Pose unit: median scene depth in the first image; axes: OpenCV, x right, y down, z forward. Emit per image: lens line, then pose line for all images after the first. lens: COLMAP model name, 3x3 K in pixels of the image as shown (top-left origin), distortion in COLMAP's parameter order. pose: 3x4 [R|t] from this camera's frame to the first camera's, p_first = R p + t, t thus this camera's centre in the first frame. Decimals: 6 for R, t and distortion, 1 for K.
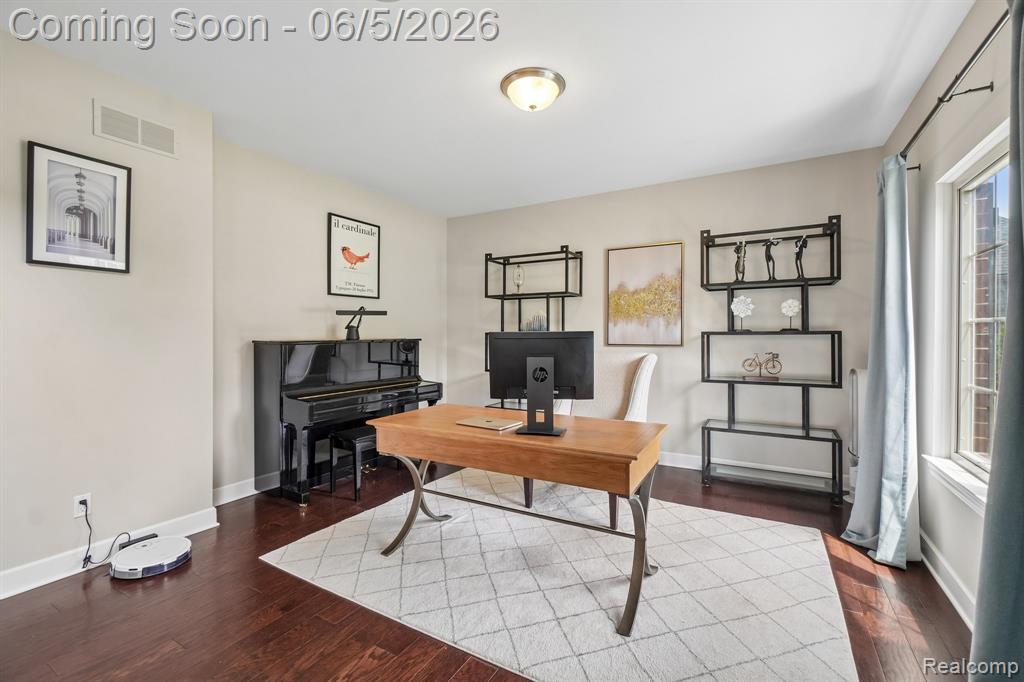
lens RADIAL K [[437.0, 0, 512.0], [0, 437.0, 341.0], [0, 0, 1]] dist [0.001503, 0.000295]
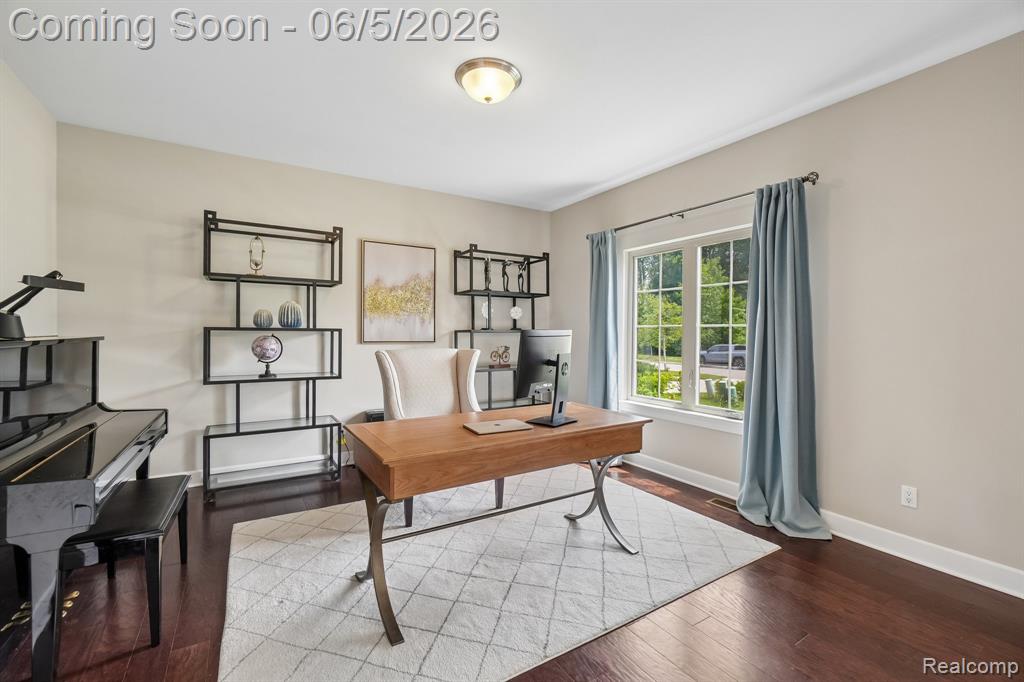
lens RADIAL K [[446.2, 0, 512.0], [0, 446.2, 341.0], [0, 0, 1]] dist [0.015870, -0.000034]
pose [[0.476170, -0.011624, 0.879276, -0.506795], [0.003774, 0.999930, 0.011175, -0.004041], [-0.879345, -0.002002, 0.476181, 0.295620]]
